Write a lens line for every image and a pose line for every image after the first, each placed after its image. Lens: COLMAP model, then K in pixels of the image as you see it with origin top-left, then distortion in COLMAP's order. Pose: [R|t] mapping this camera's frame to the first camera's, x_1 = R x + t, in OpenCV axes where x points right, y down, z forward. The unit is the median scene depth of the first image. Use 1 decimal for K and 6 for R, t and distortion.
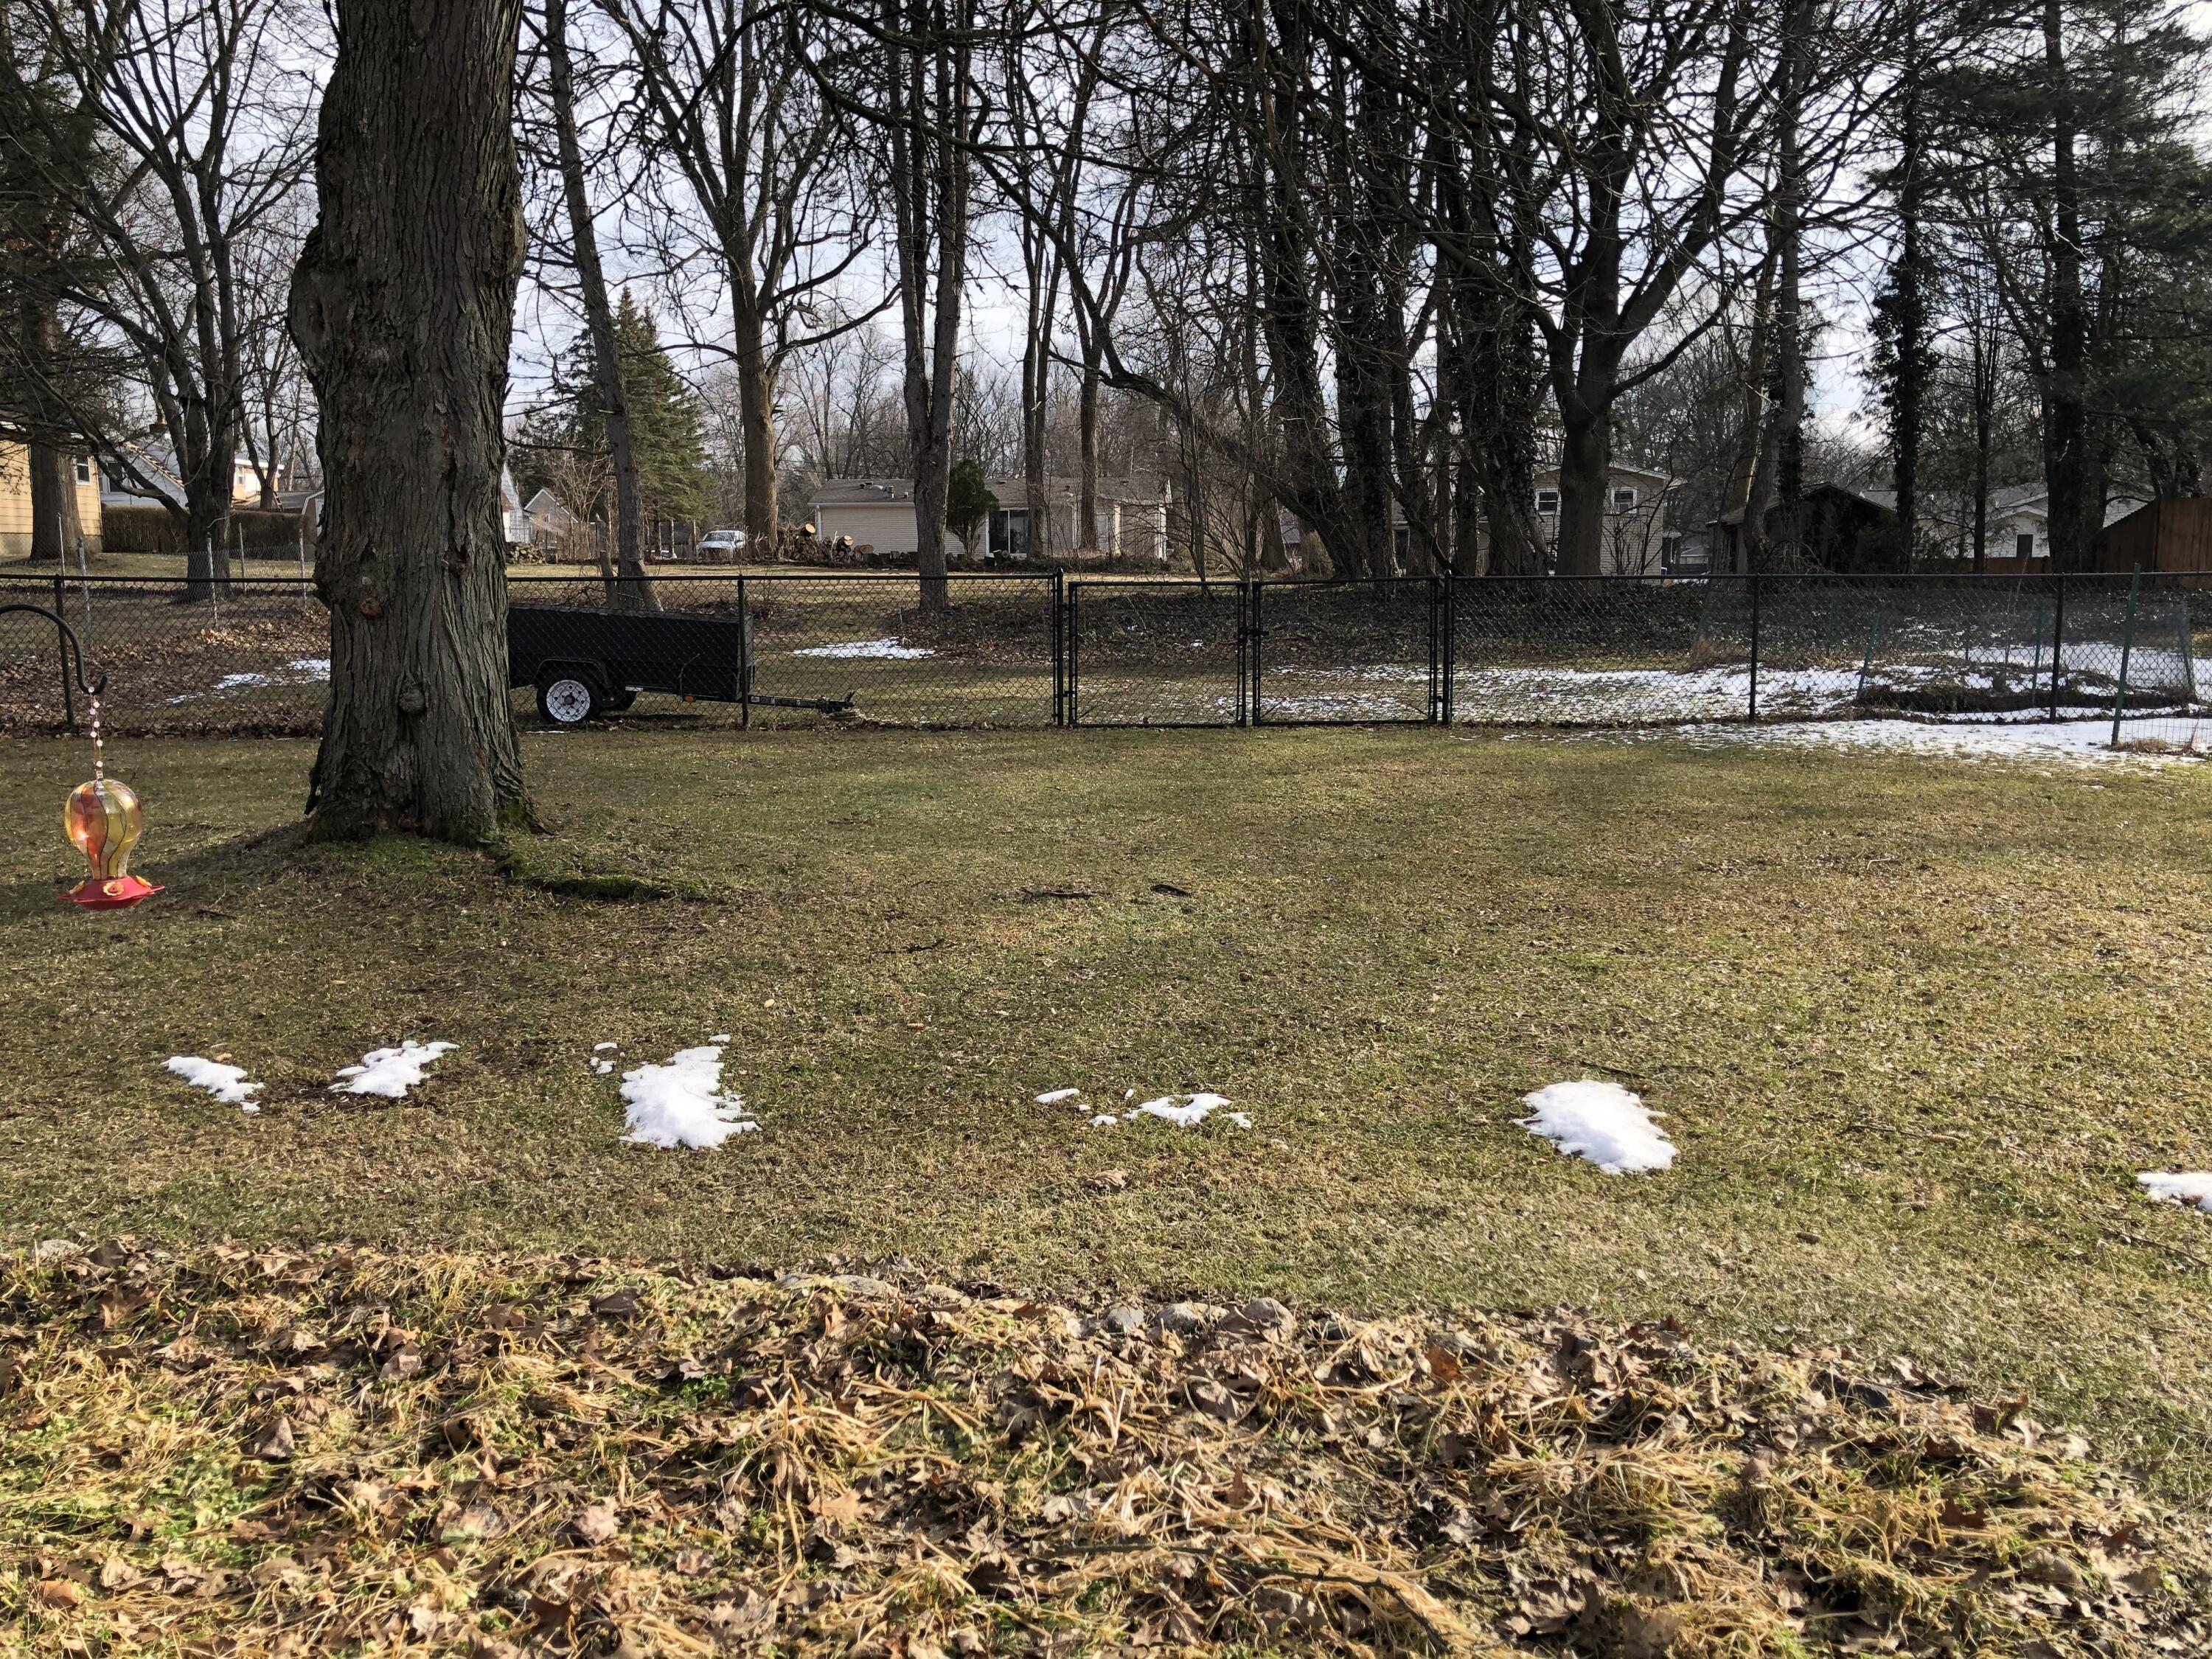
lens RADIAL K [[1823.5, 0, 1128.1], [0, 1823.5, 782.1], [0, 0, 1]] dist [0.041598, -0.040272]
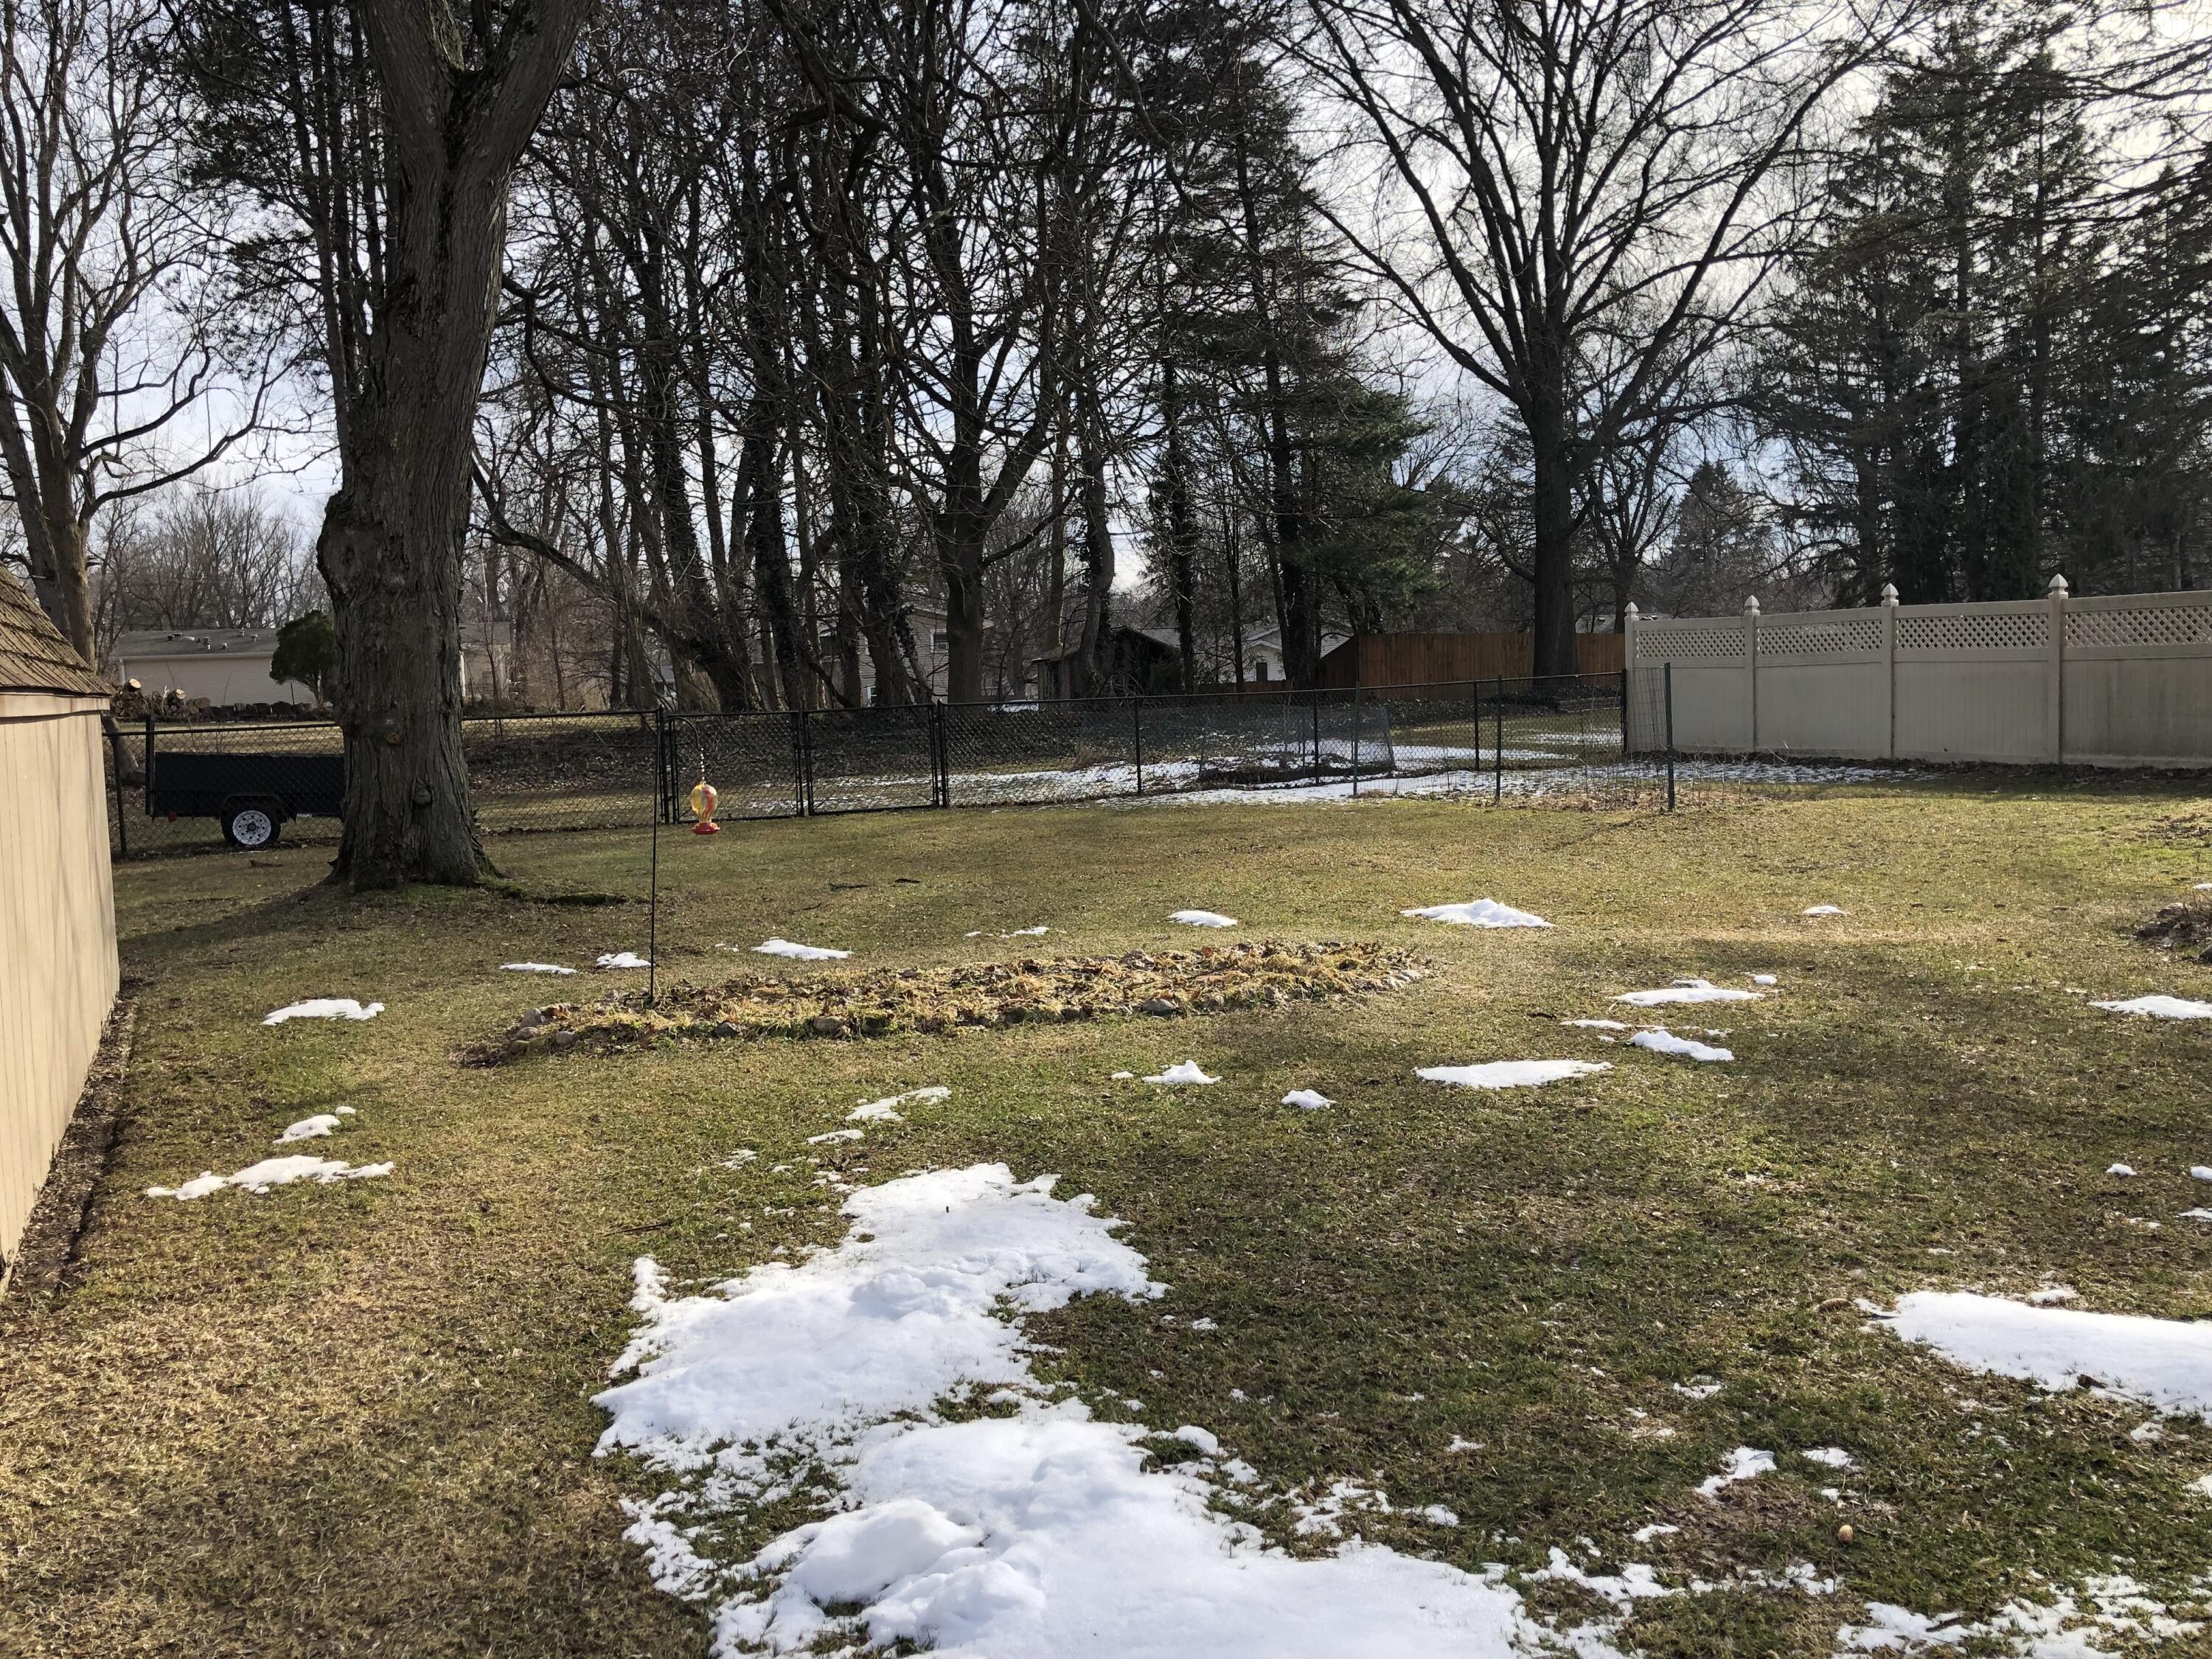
lens RADIAL K [[1823.5, 0, 1124.5], [0, 1823.5, 807.0], [0, 0, 1]] dist [0.041598, -0.040272]
pose [[0.926800, -0.053700, 0.371696, -0.101824], [0.076100, 0.996046, -0.045848, 0.019884], [-0.367764, 0.070778, 0.927222, -0.168567]]
